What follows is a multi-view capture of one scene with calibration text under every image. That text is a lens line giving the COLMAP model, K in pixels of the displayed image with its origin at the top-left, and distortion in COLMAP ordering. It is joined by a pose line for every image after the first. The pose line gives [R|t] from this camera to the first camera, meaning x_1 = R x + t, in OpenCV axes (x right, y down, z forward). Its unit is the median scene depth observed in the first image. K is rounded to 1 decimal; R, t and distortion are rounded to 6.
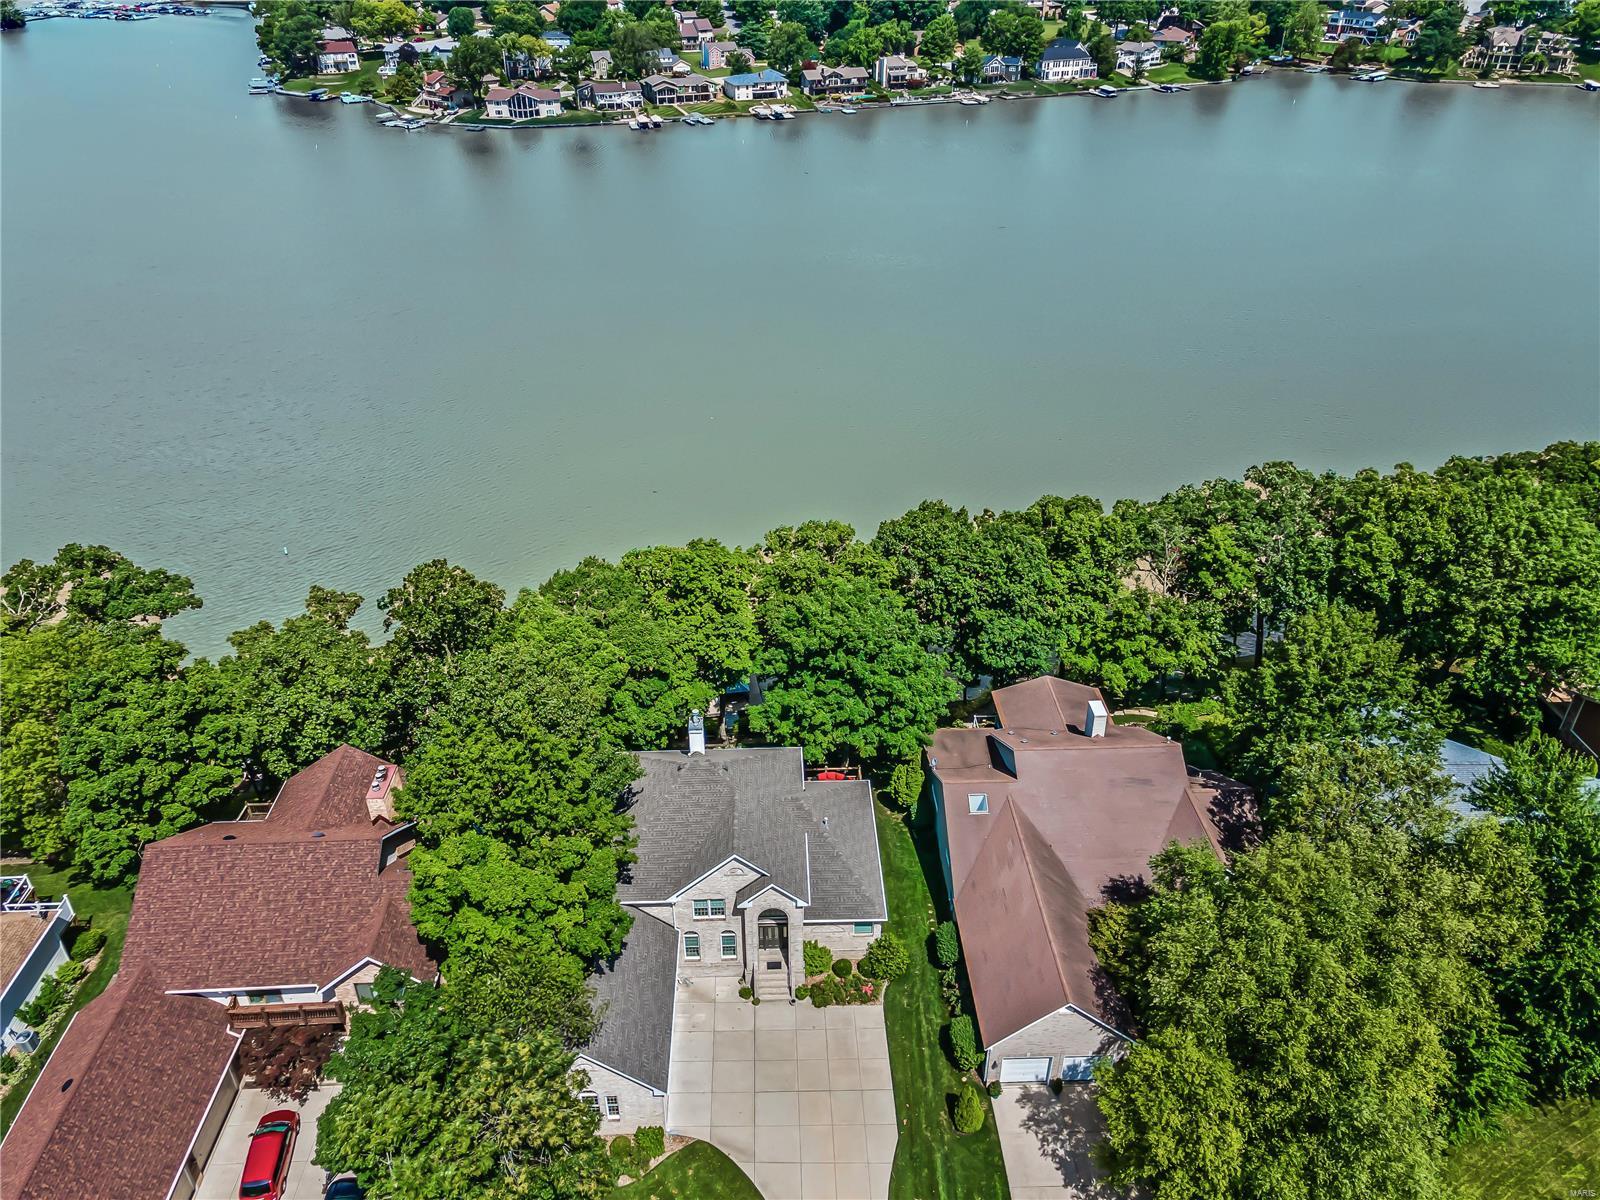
lens RADIAL K [[1171.5, 0, 800.0], [0, 1171.5, 600.0], [0, 0, 1]] dist [0.044001, 0.018327]
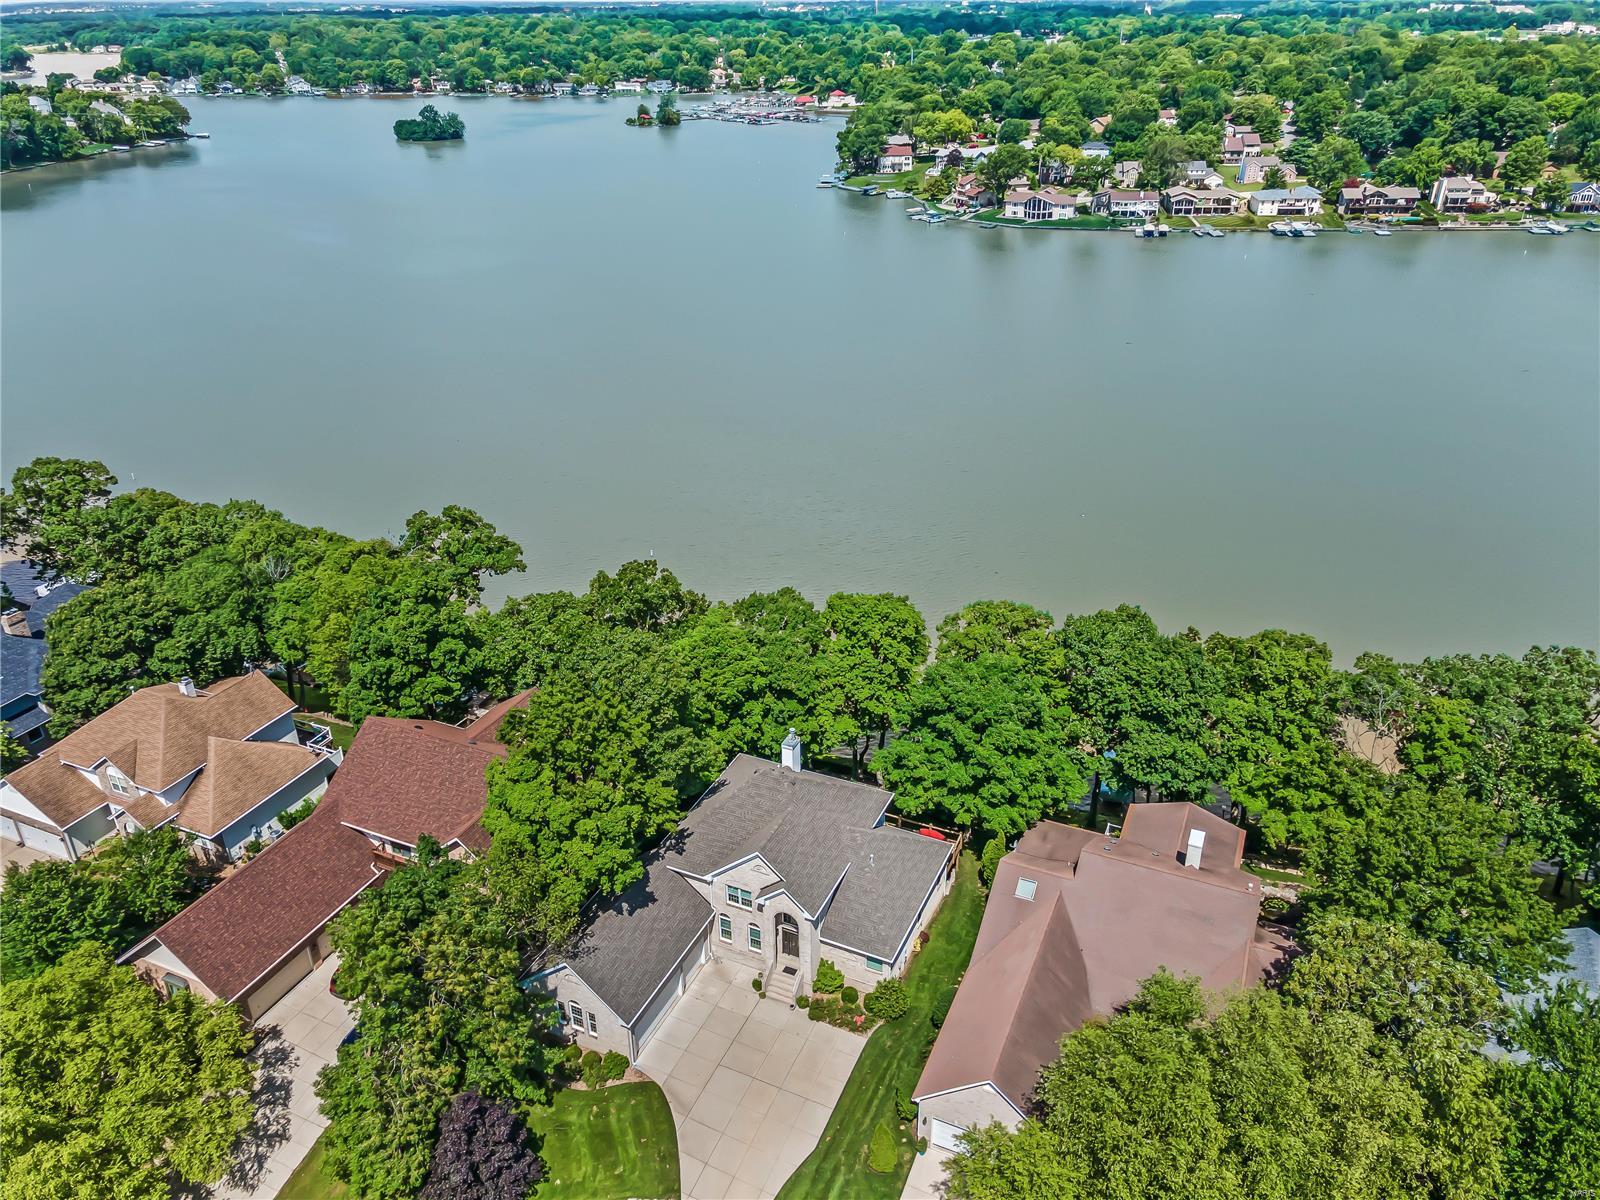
lens RADIAL K [[1171.5, 0, 800.0], [0, 1171.5, 600.0], [0, 0, 1]] dist [0.044001, 0.018327]
pose [[0.894272, 0.200190, -0.400252, 0.066191], [-0.229867, 0.972847, -0.027006, 0.000560], [0.383978, 0.116156, 0.916007, -0.006990]]
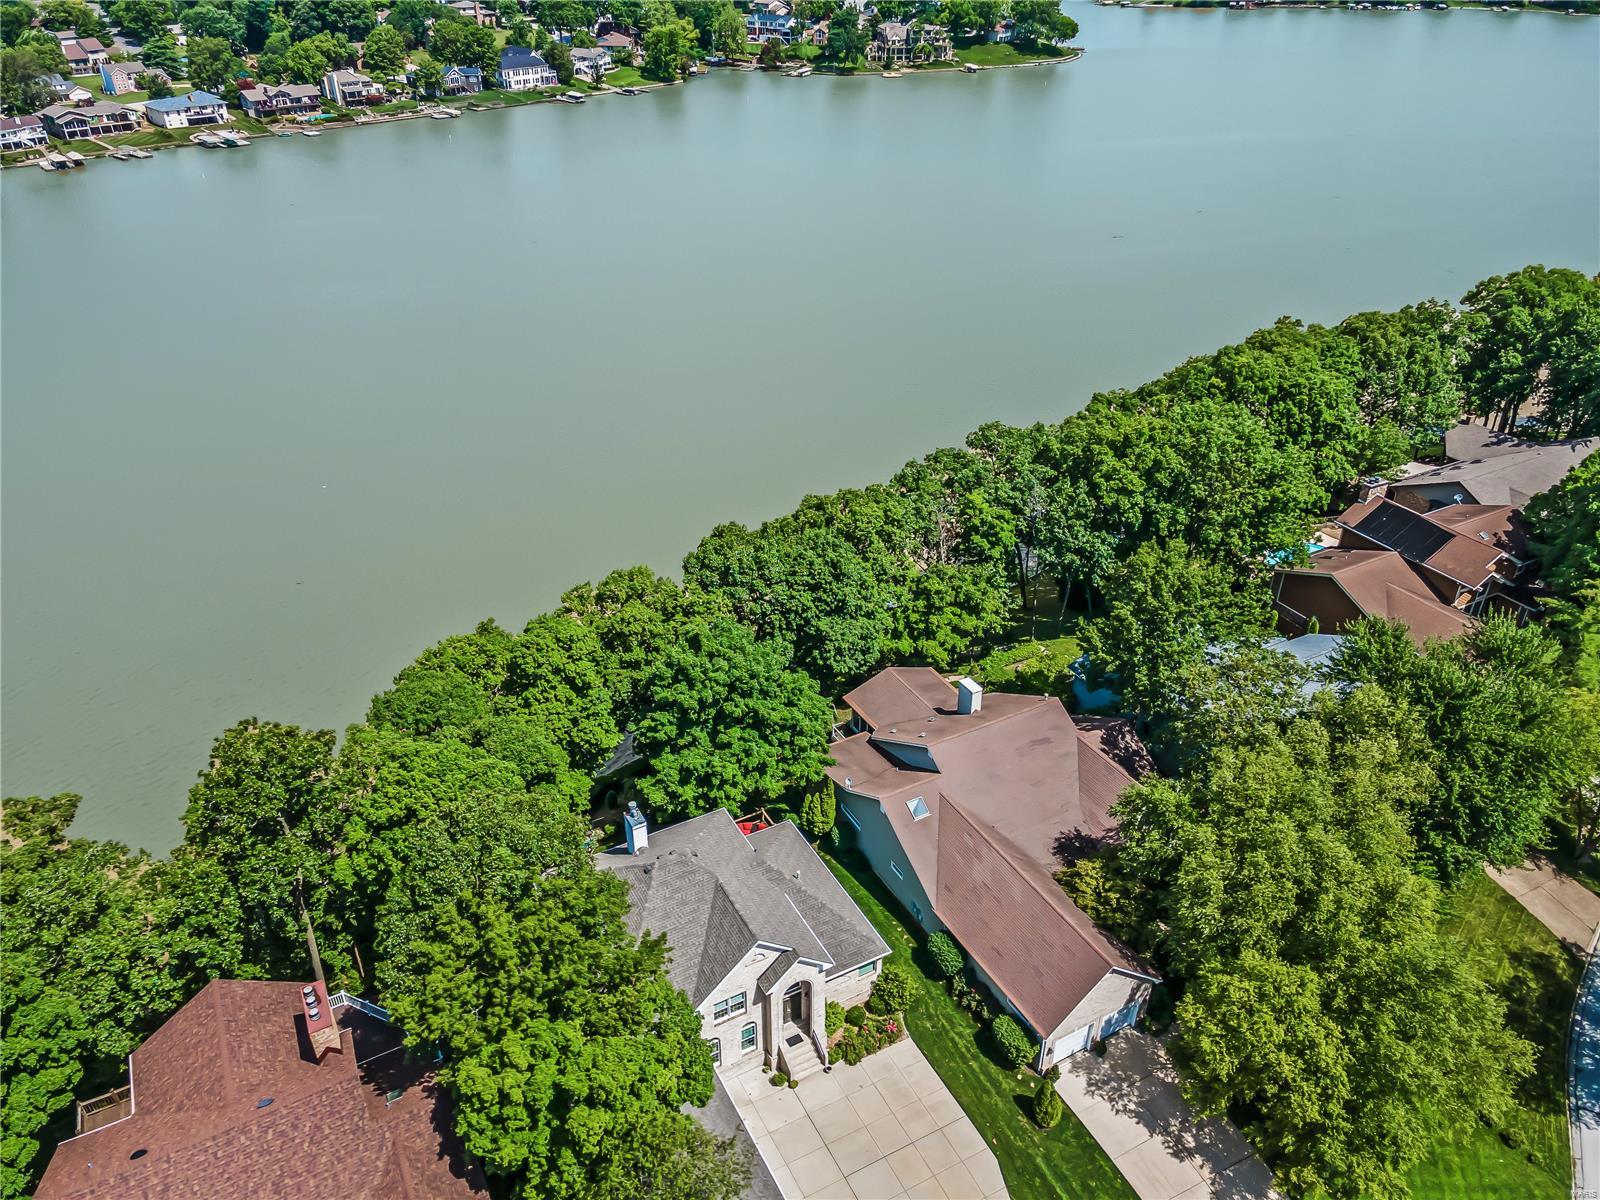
lens RADIAL K [[1164.9, 0, 800.0], [0, 1164.9, 600.0], [0, 0, 1]] dist [0.059256, 0.006198]
pose [[0.895807, -0.231383, 0.379462, -0.054338], [0.232846, 0.971574, 0.042747, -0.012745], [-0.378566, 0.050064, 0.924219, 0.021982]]
